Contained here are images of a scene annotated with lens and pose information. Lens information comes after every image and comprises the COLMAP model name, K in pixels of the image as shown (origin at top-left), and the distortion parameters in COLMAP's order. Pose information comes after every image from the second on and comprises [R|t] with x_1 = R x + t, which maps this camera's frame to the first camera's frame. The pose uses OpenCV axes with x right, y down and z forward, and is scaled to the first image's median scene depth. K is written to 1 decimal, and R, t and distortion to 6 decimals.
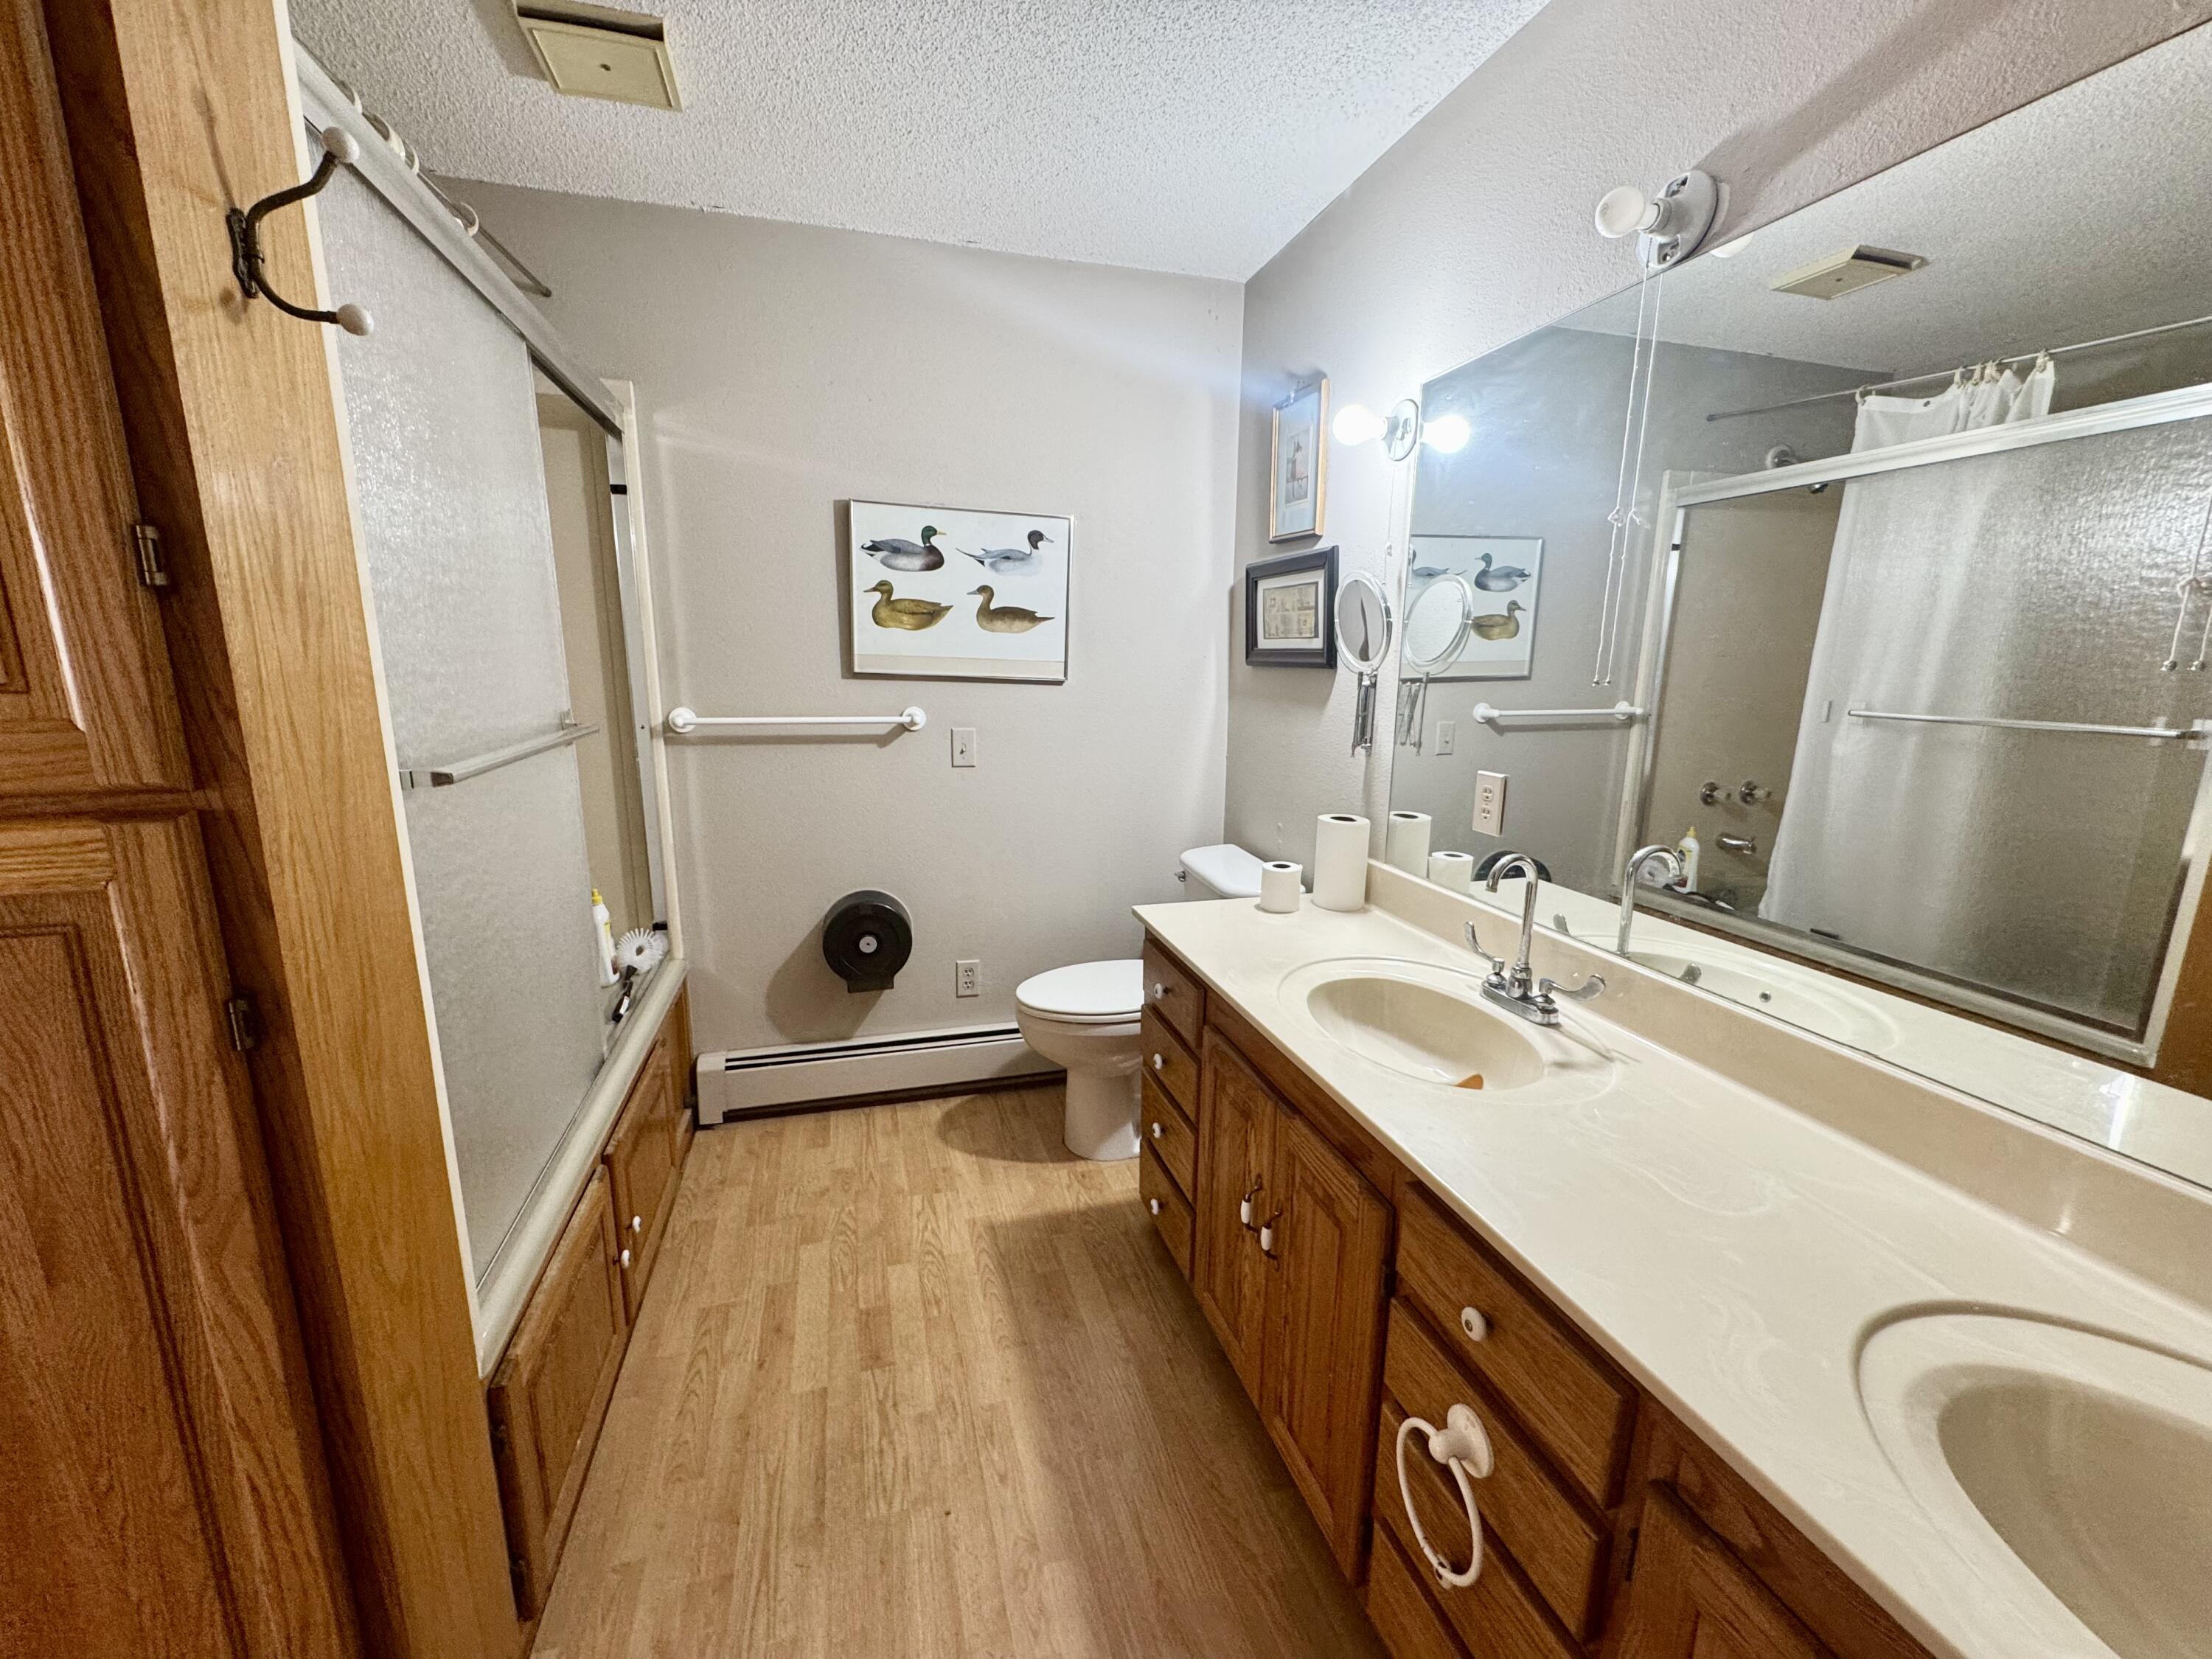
lens RADIAL K [[889.7, 0, 1106.0], [0, 889.7, 829.5], [0, 0, 1]] dist [-0.000282, -0.000500]
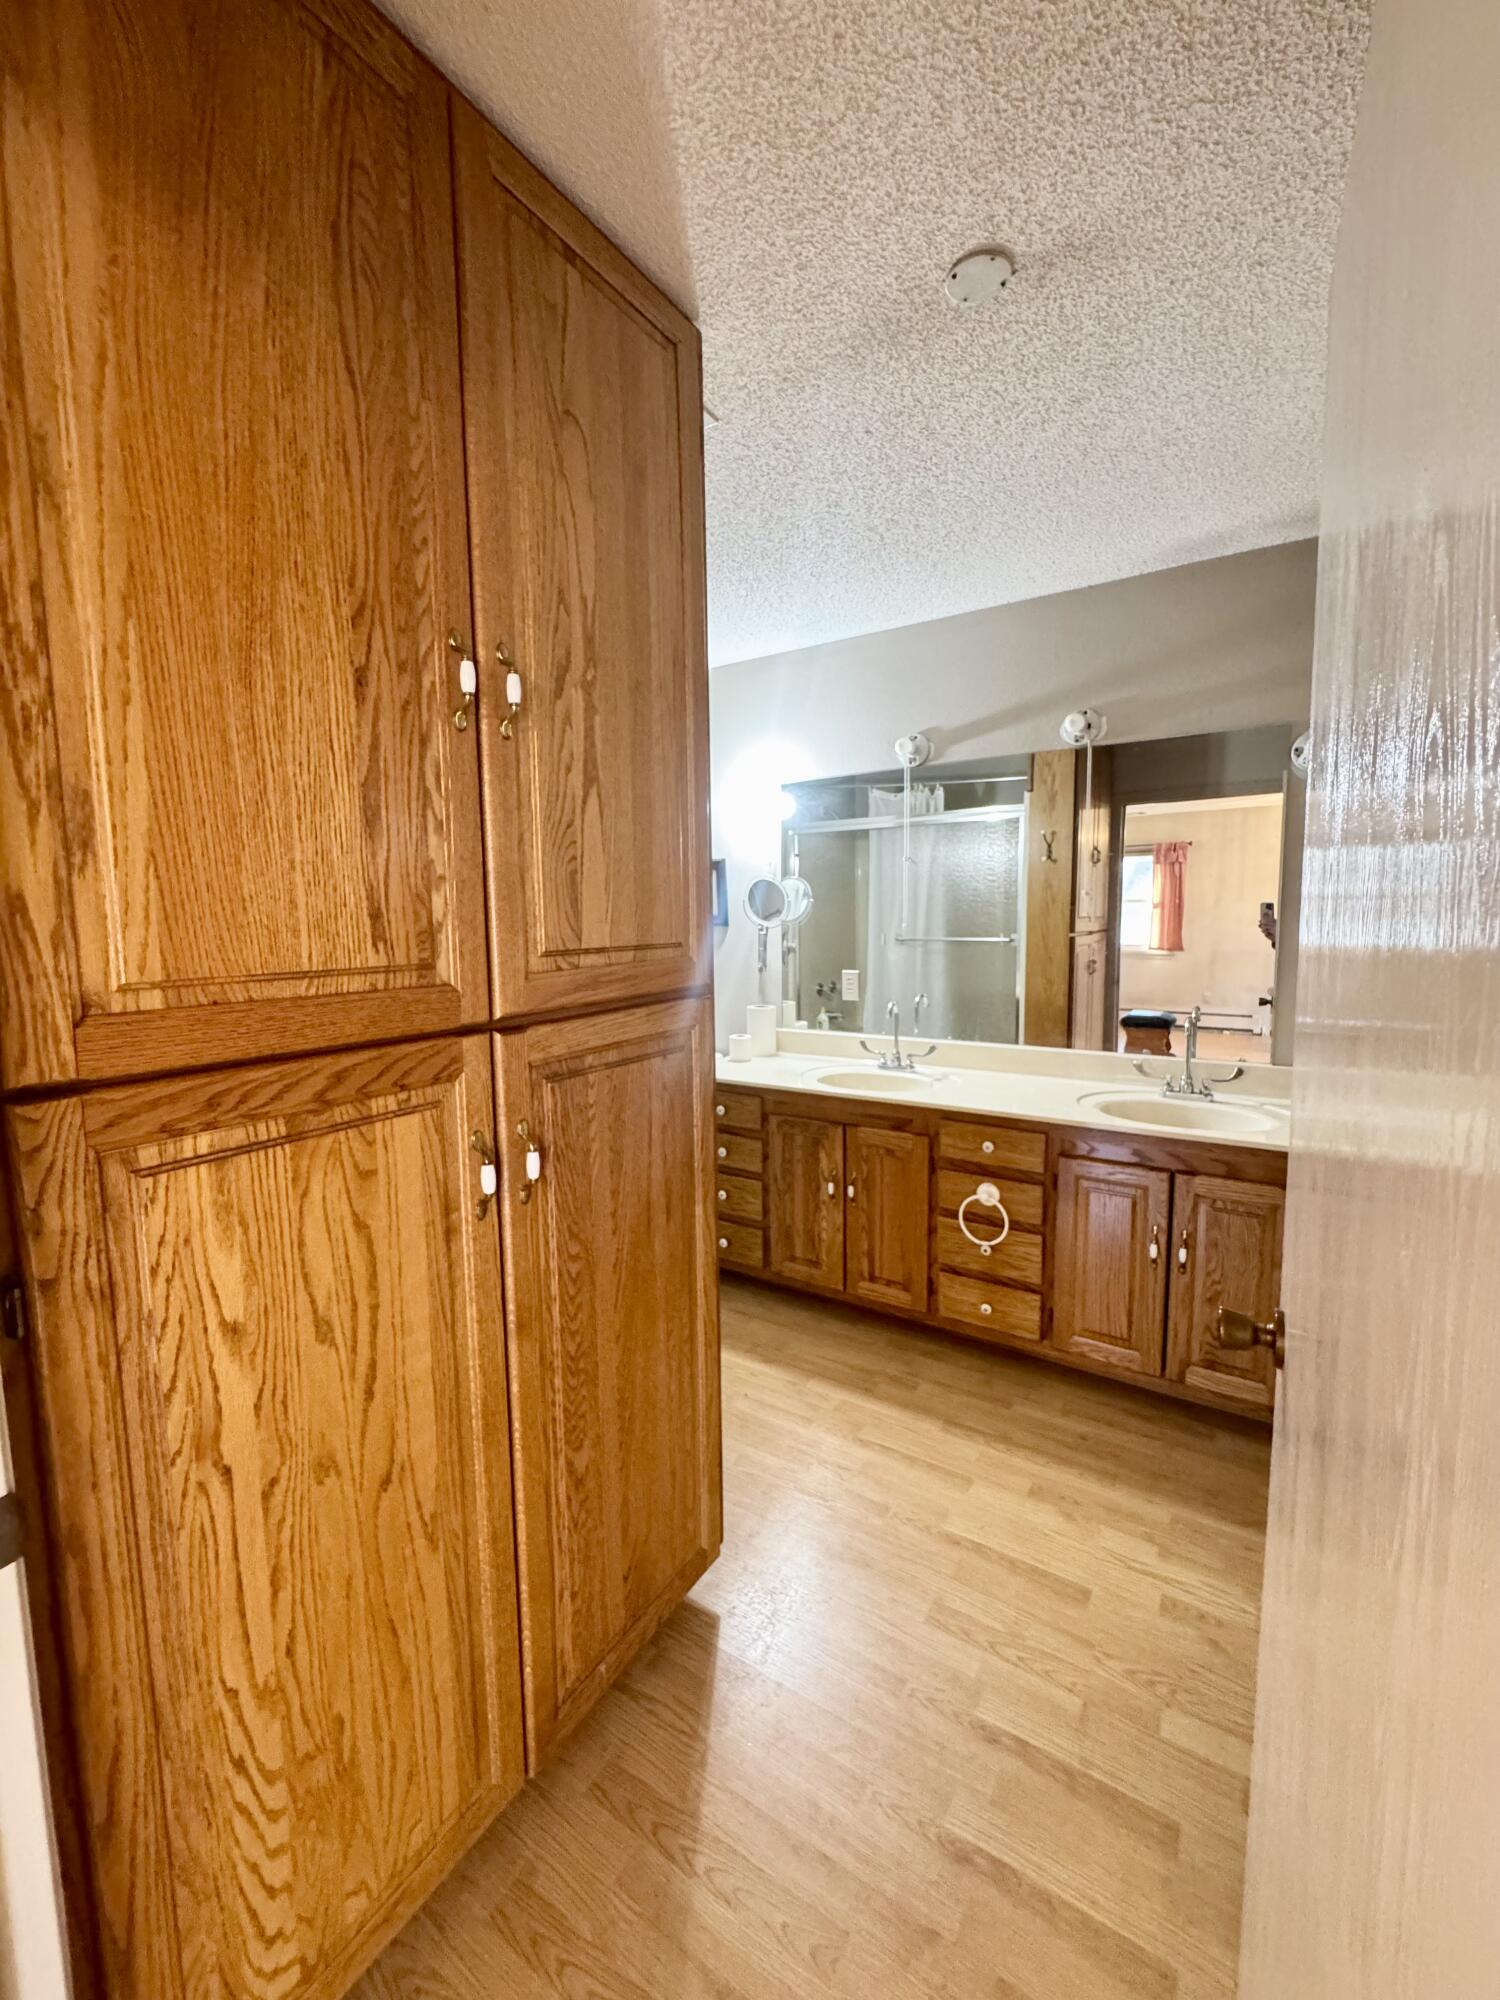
lens RADIAL K [[804.5, 0, 750.0], [0, 804.5, 1000.0], [0, 0, 1]] dist [-0.000282, -0.000500]
pose [[0.752872, -0.097780, 0.650863, -0.769947], [0.157970, 0.986842, -0.034473, 0.023021], [-0.638928, 0.128770, 0.758412, -0.231379]]
